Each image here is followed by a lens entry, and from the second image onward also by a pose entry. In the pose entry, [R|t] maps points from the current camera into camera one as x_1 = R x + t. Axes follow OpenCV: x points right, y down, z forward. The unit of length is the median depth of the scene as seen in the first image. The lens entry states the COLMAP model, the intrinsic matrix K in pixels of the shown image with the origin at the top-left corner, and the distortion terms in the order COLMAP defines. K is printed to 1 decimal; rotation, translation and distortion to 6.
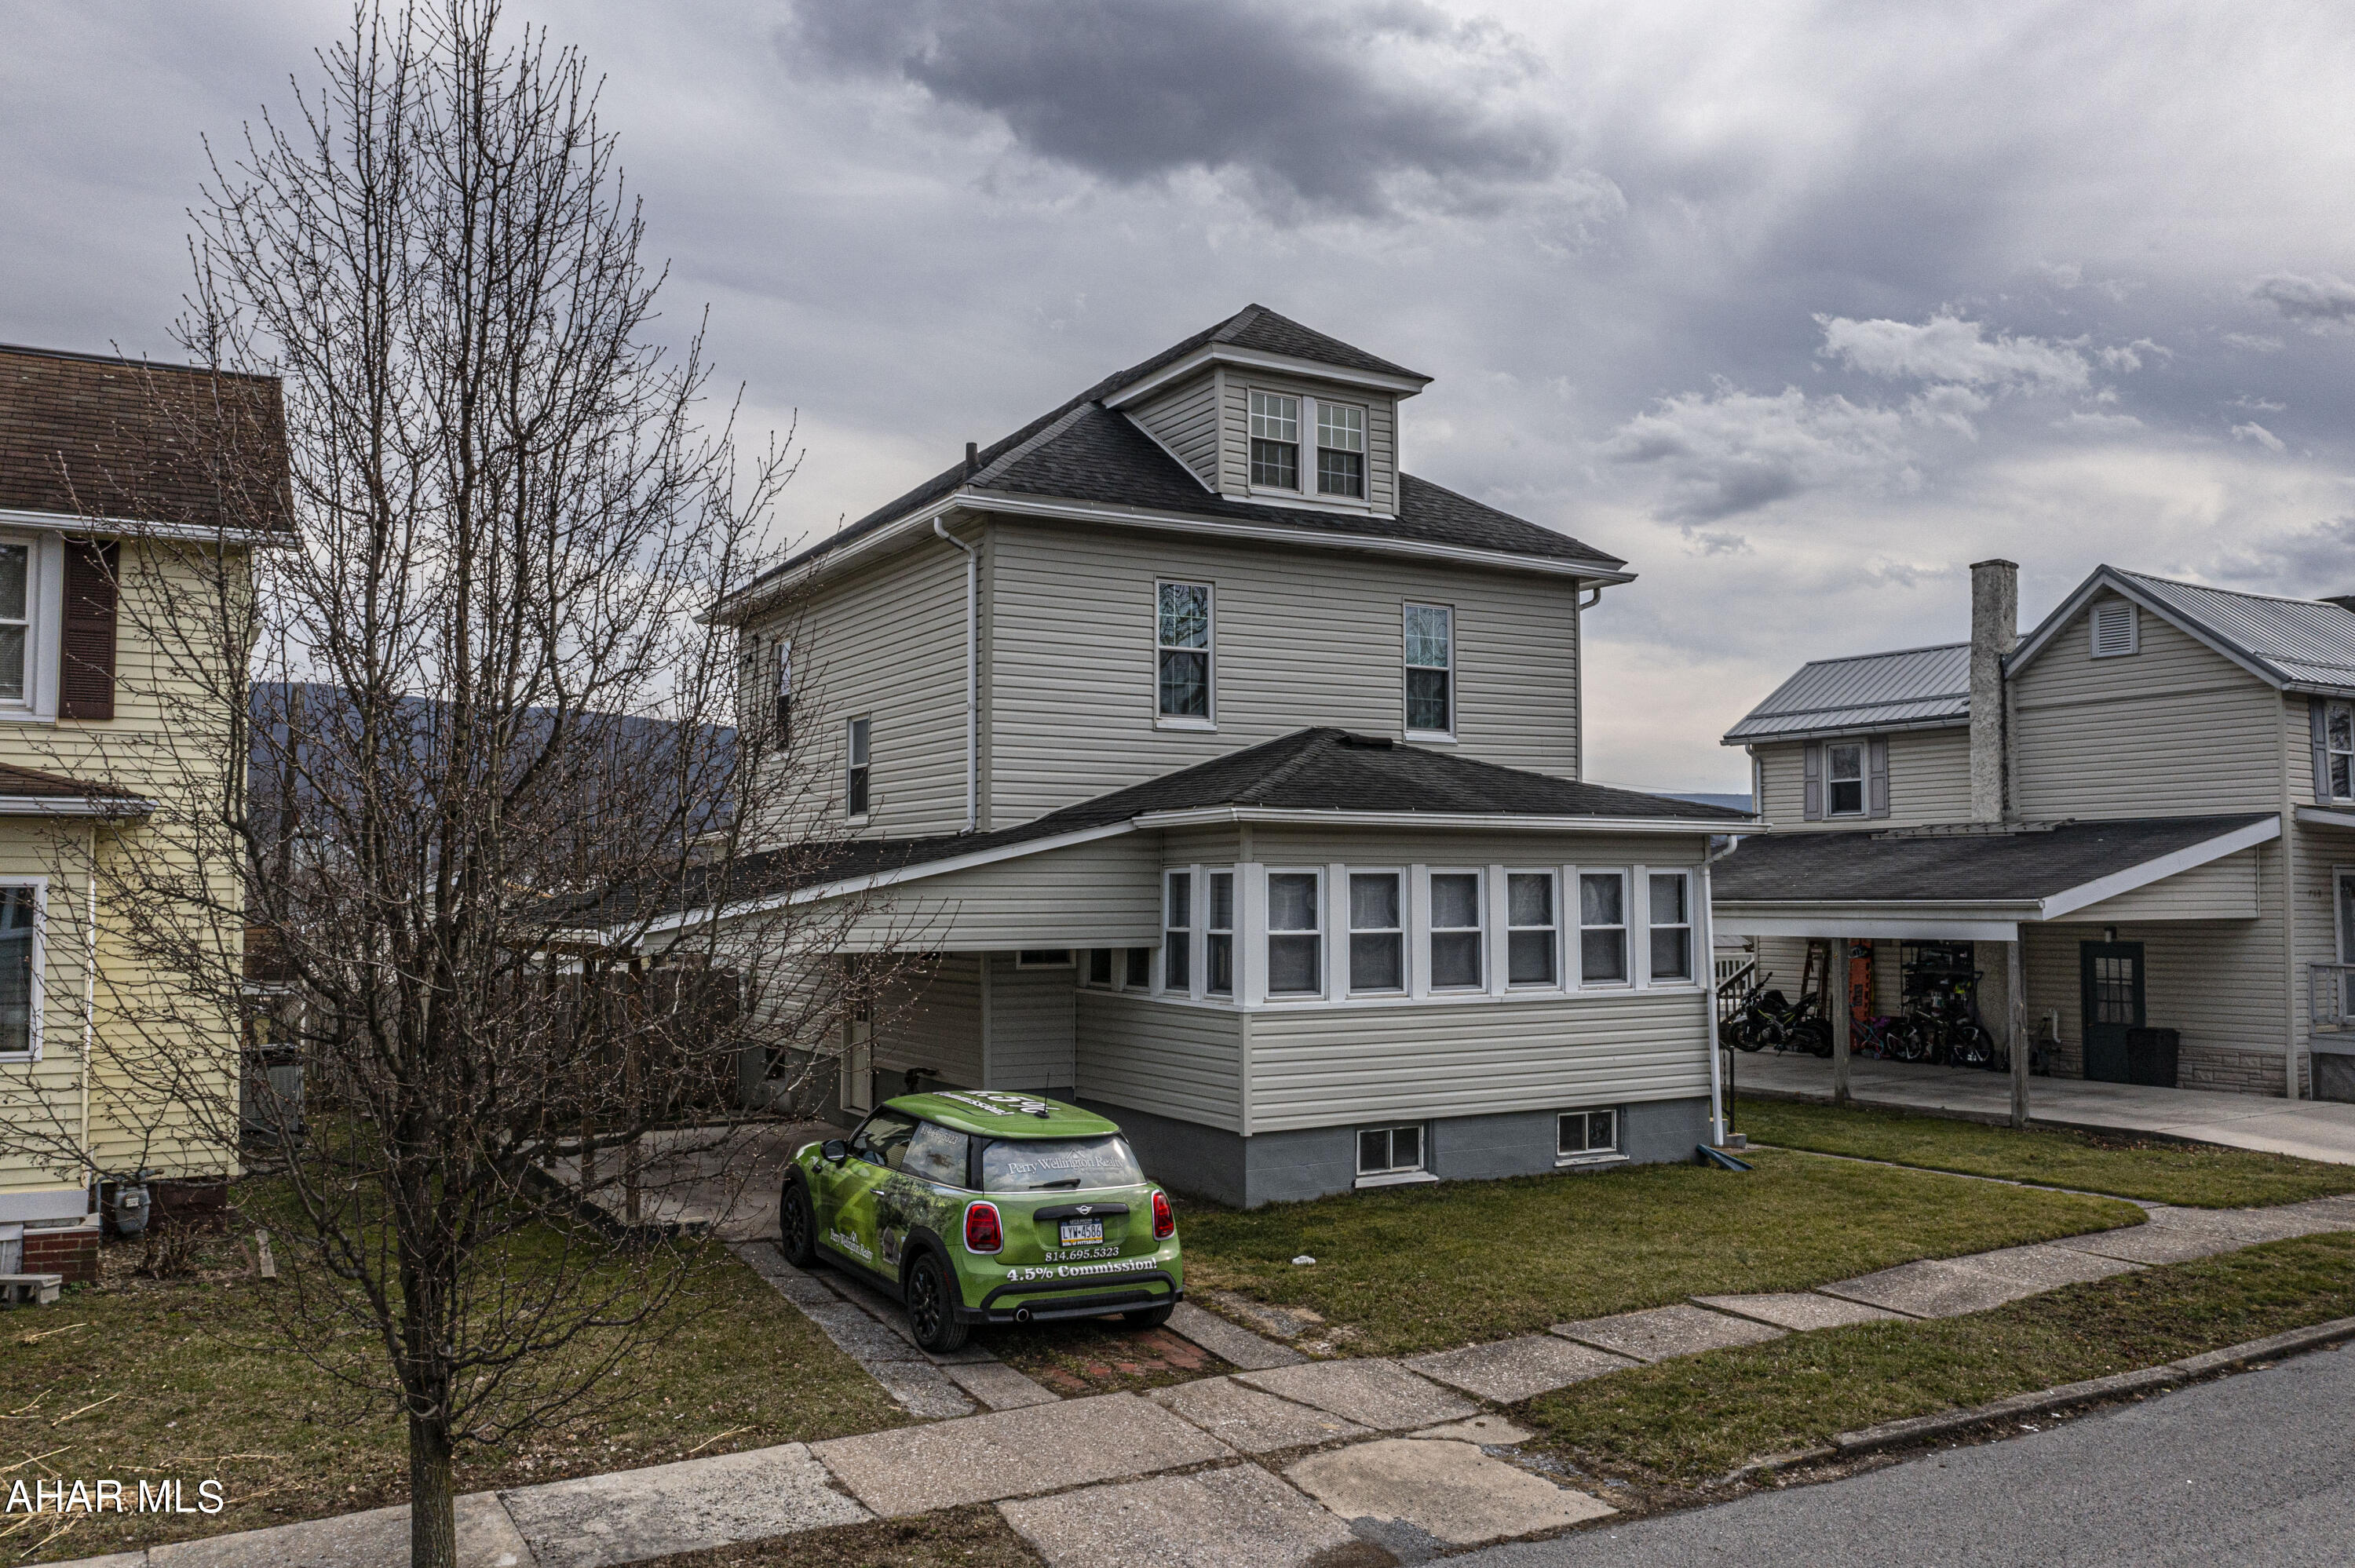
lens RADIAL K [[1847.3, 0, 1177.0], [0, 1847.3, 783.7], [0, 0, 1]] dist [-0.025241, 0.001205]
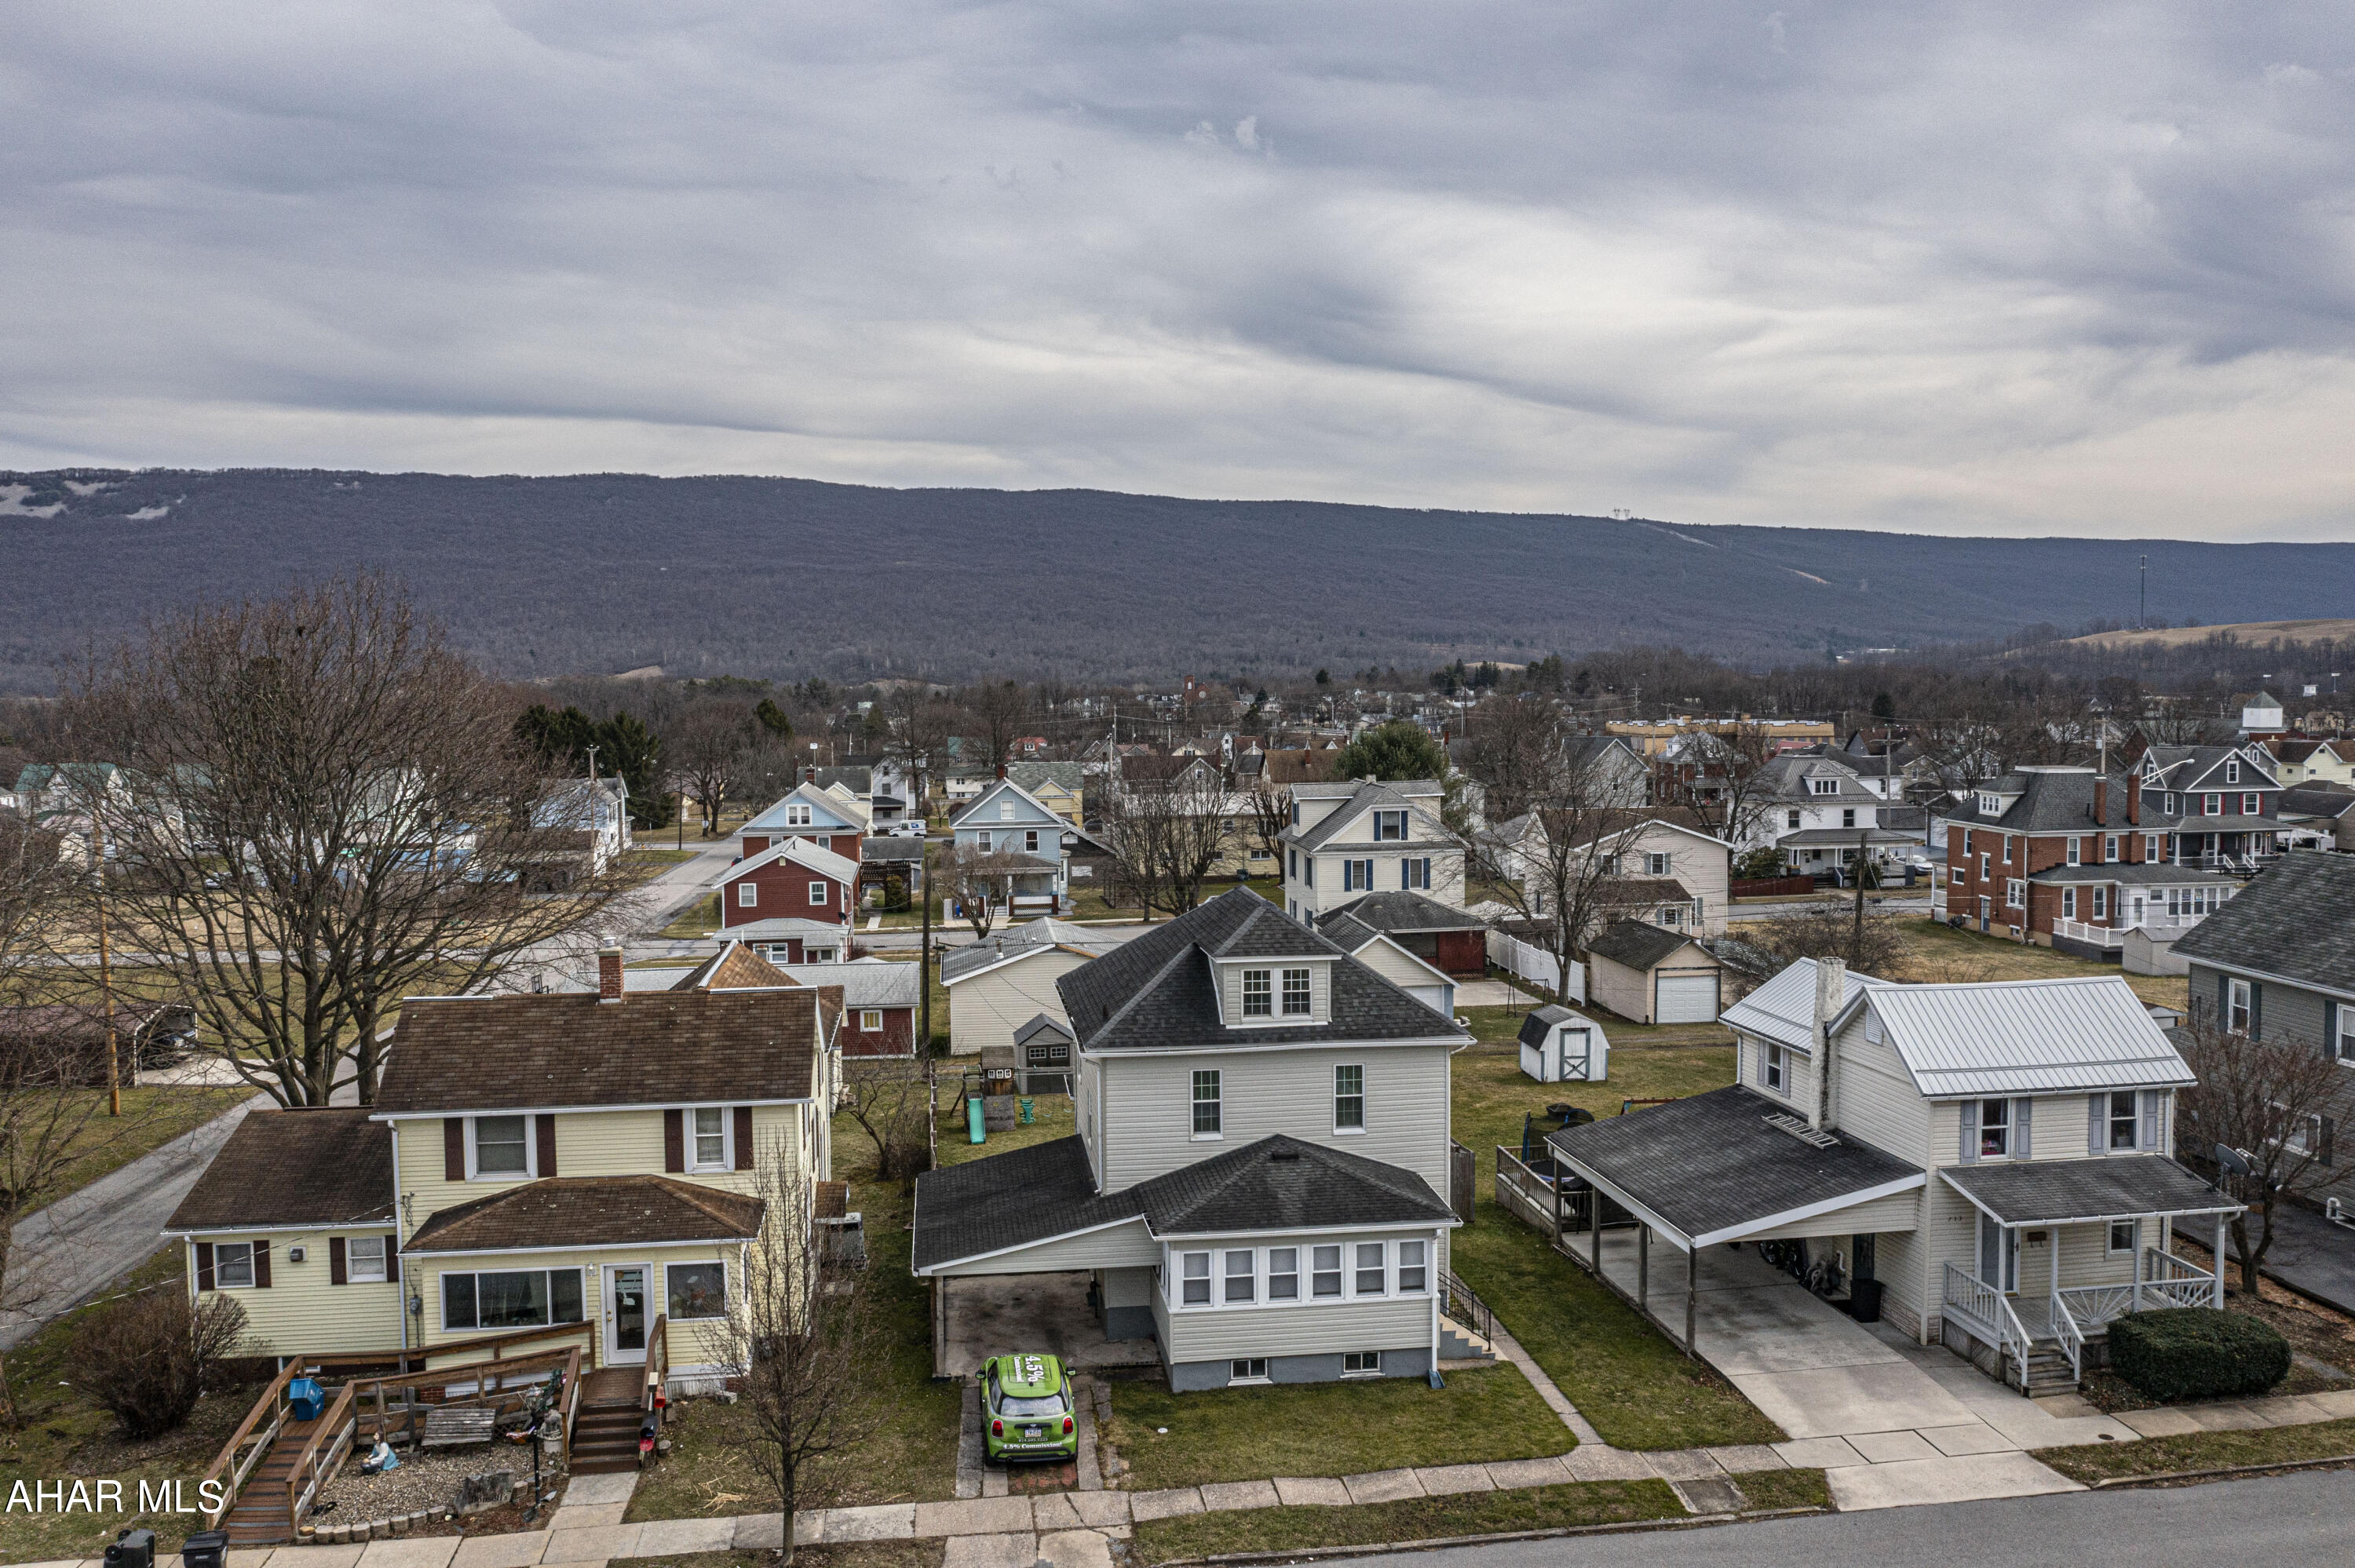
lens RADIAL K [[1847.3, 0, 1171.7], [0, 1847.3, 787.4], [0, 0, 1]] dist [-0.025241, 0.001205]
pose [[0.923061, 0.013578, -0.384414, 0.829861], [0.033553, 0.992725, 0.115632, -0.723961], [0.383187, -0.119633, 0.915891, -0.955213]]
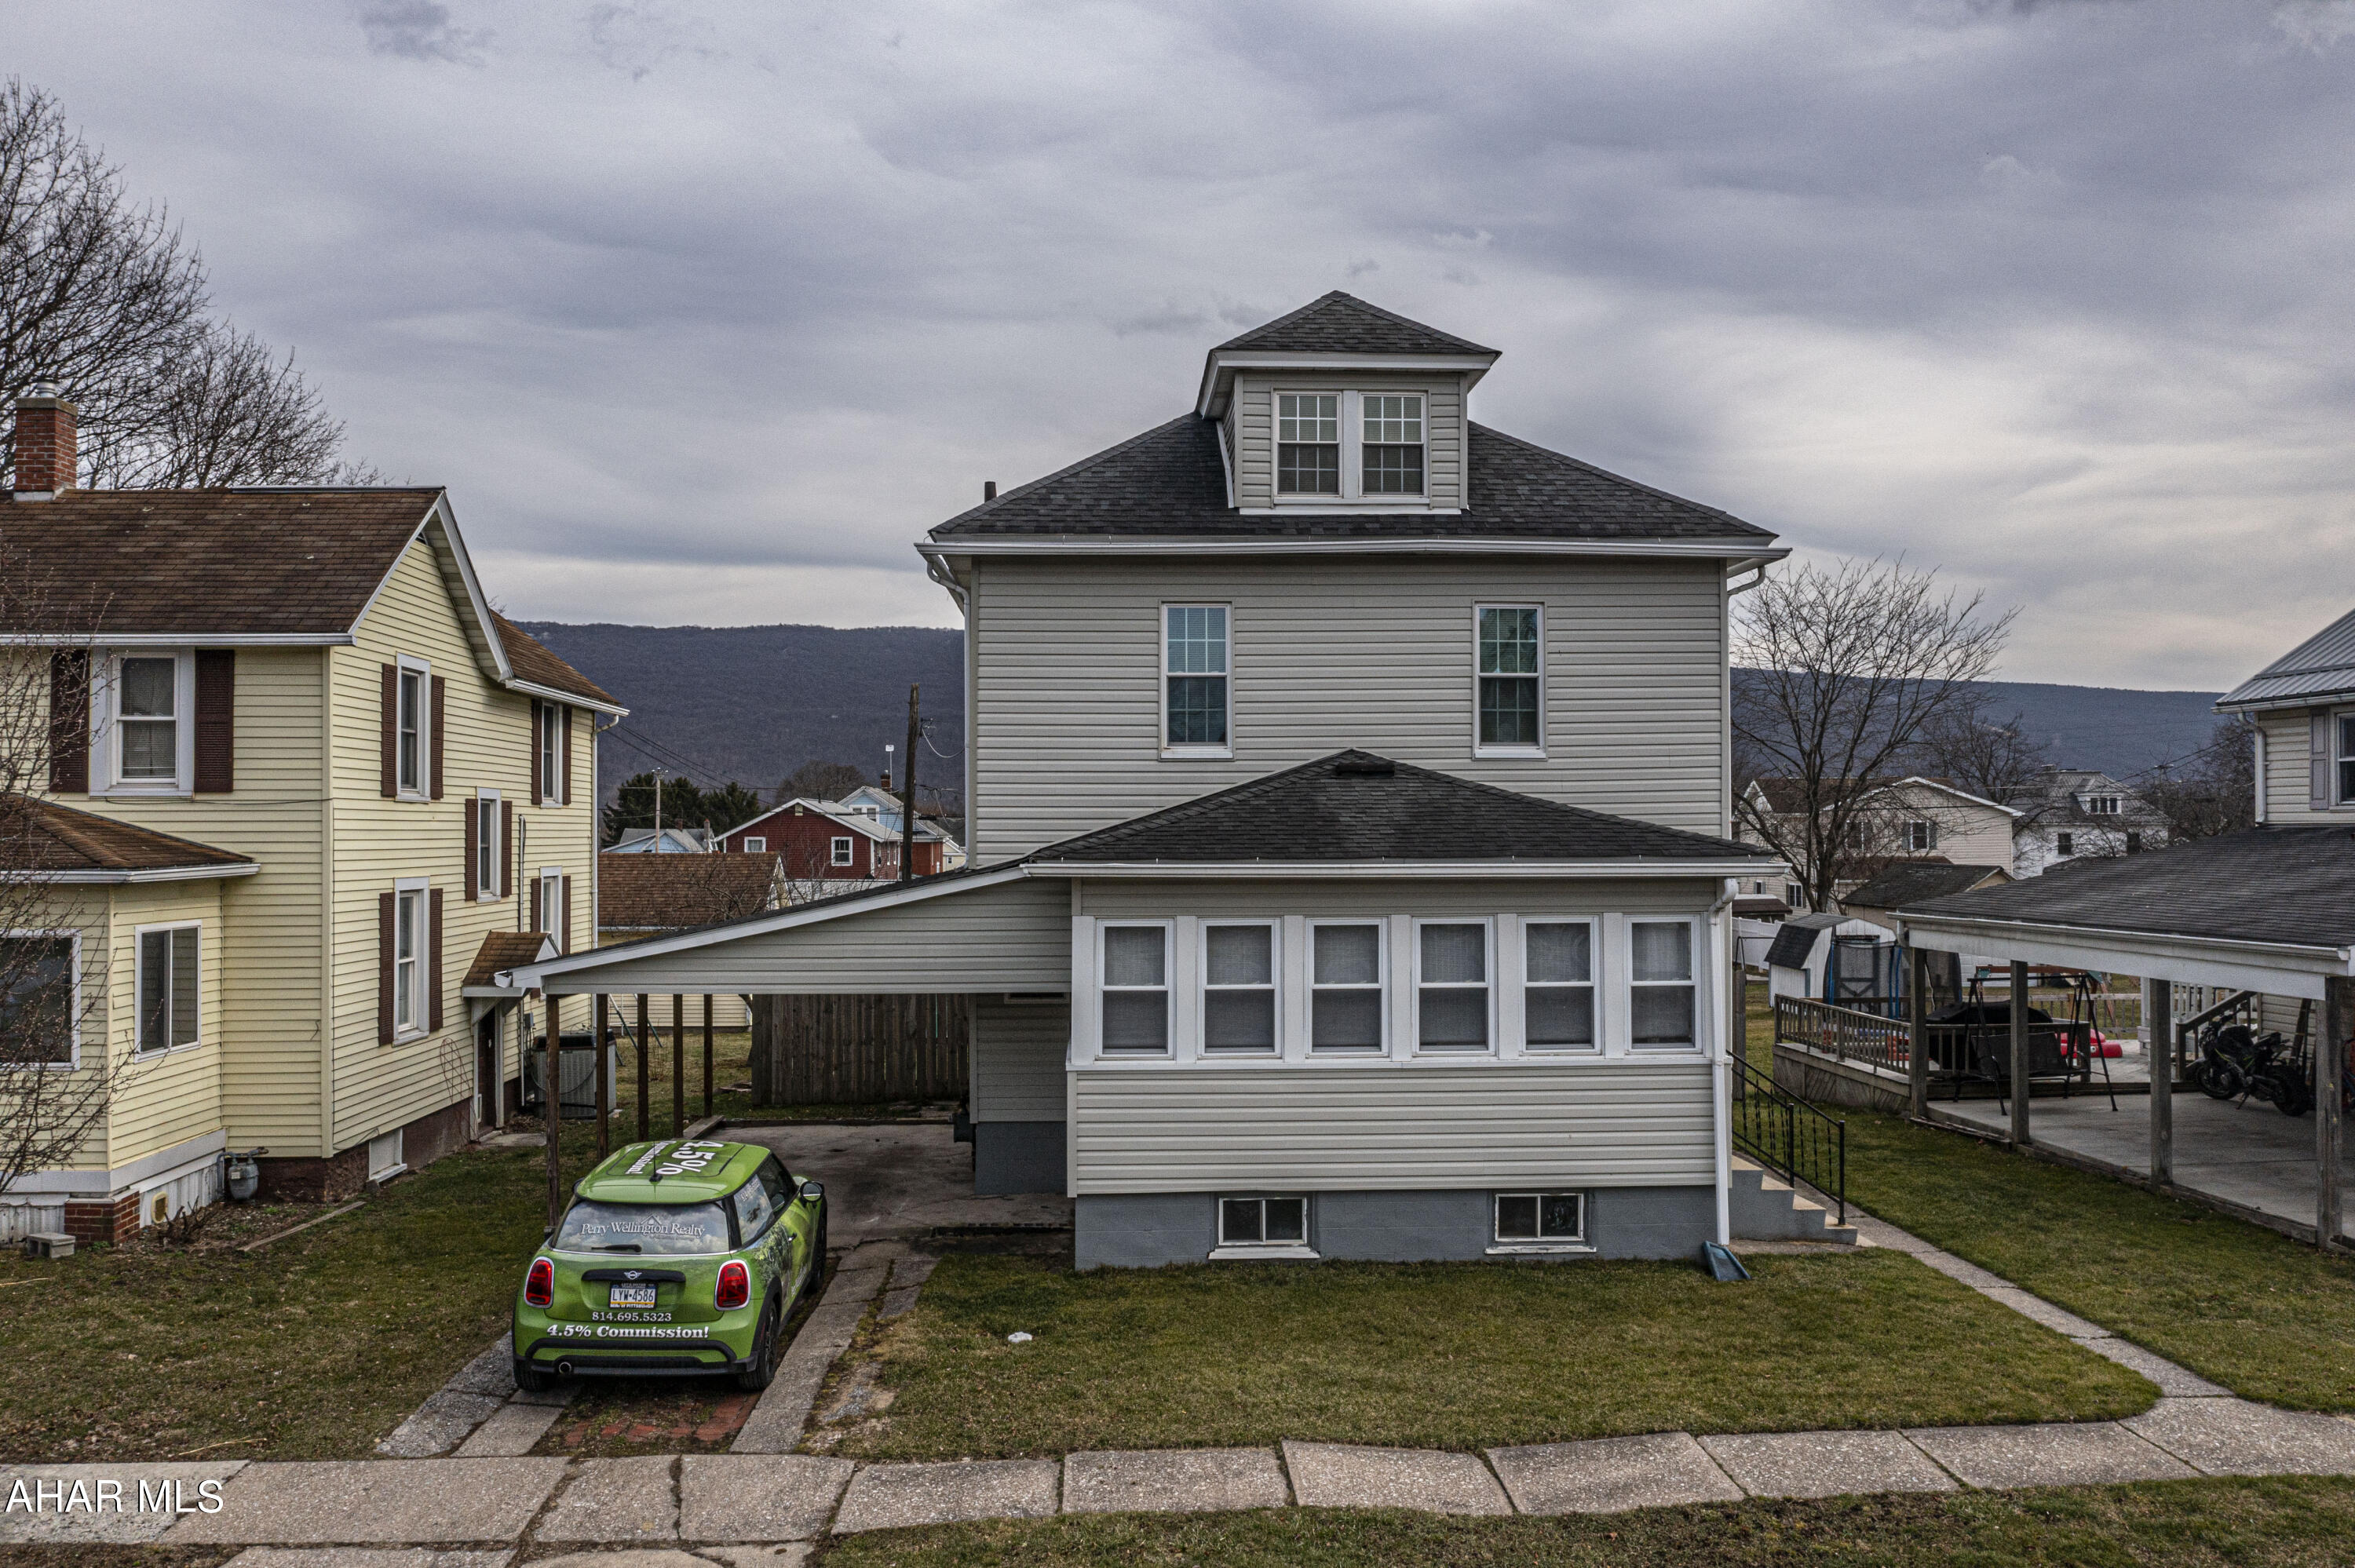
lens RADIAL K [[1847.3, 0, 1170.1], [0, 1847.3, 784.4], [0, 0, 1]] dist [-0.025241, 0.001205]
pose [[0.884734, -0.014140, -0.465882, 0.478715], [0.029772, 0.999213, 0.026212, -0.044798], [0.465145, -0.037061, 0.884459, 0.151142]]
